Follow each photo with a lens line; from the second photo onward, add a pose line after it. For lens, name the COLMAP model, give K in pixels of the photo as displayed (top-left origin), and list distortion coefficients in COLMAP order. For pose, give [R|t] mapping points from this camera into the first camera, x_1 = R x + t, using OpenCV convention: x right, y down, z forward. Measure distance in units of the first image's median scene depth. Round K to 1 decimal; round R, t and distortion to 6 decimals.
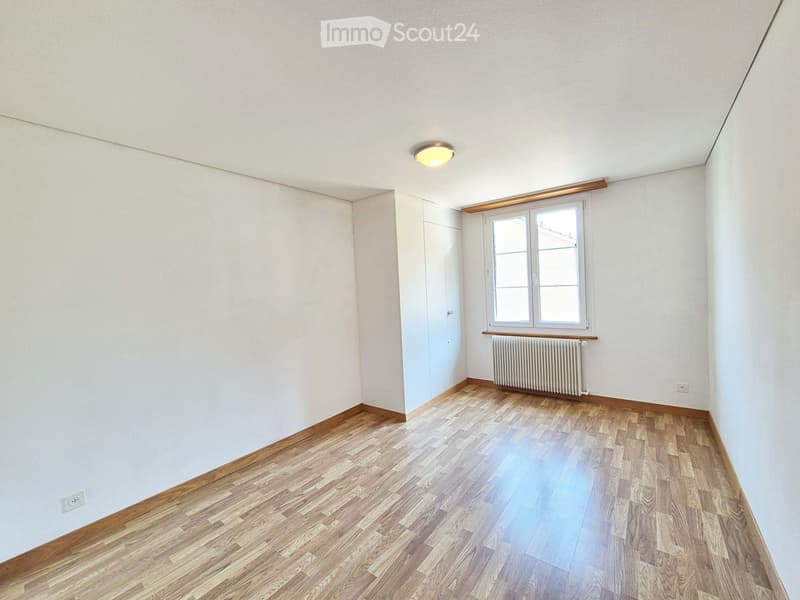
lens RADIAL K [[323.0, 0, 397.3], [0, 323.0, 296.1], [0, 0, 1]] dist [-0.019534, -0.000318]
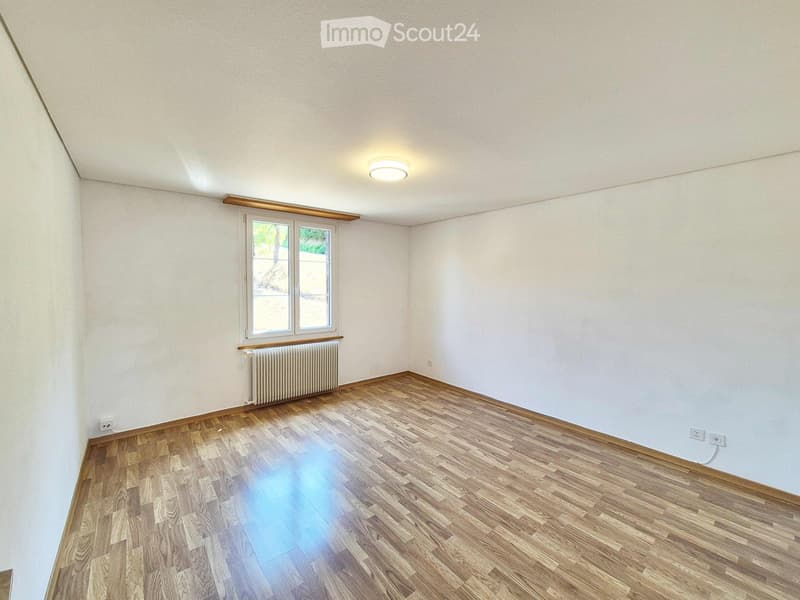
lens RADIAL K [[323.0, 0, 401.3], [0, 323.0, 301.2], [0, 0, 1]] dist [-0.019534, -0.000318]
pose [[0.189334, 0.016462, 0.981775, -0.524713], [0.018085, 0.999631, -0.020249, 0.017259], [-0.981746, 0.021589, 0.188966, 0.472885]]
